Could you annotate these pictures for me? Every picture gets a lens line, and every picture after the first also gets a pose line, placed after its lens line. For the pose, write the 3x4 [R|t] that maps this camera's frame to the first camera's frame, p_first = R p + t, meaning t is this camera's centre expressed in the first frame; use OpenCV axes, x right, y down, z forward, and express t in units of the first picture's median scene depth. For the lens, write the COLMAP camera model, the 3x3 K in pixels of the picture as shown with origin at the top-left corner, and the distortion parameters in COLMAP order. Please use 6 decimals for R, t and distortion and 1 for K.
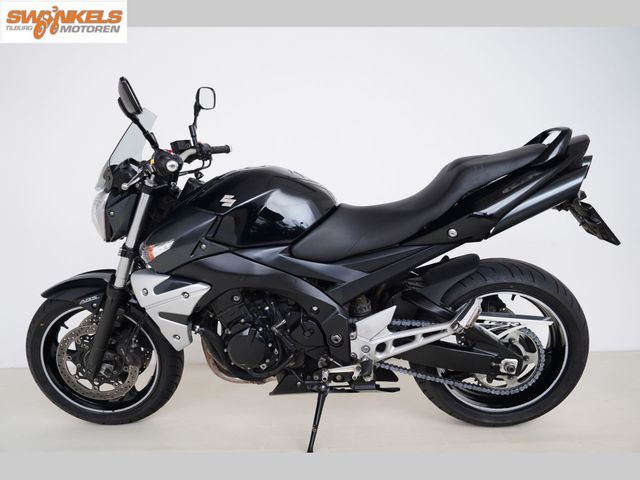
lens RADIAL K [[467.5, 0, 320.0], [0, 467.5, 240.0], [0, 0, 1]] dist [-0.061479, 0.000174]
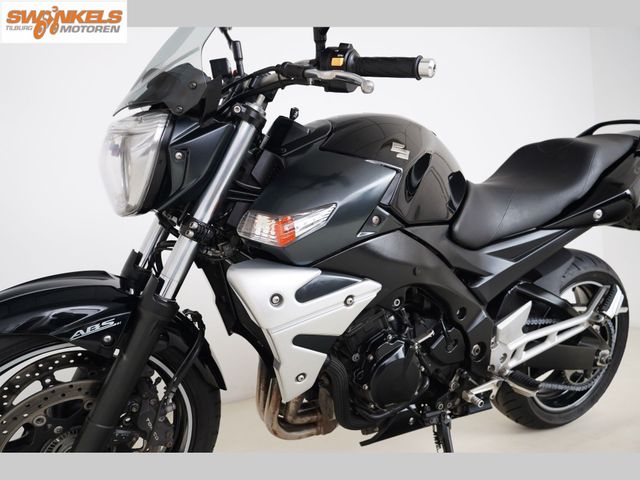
lens RADIAL K [[467.5, 0, 320.0], [0, 467.5, 240.0], [0, 0, 1]] dist [-0.061479, 0.000174]
pose [[0.854236, 0.014508, 0.519683, -0.600035], [0.012360, 0.998761, -0.048198, 0.066263], [-0.519738, 0.047596, 0.852999, 0.485829]]
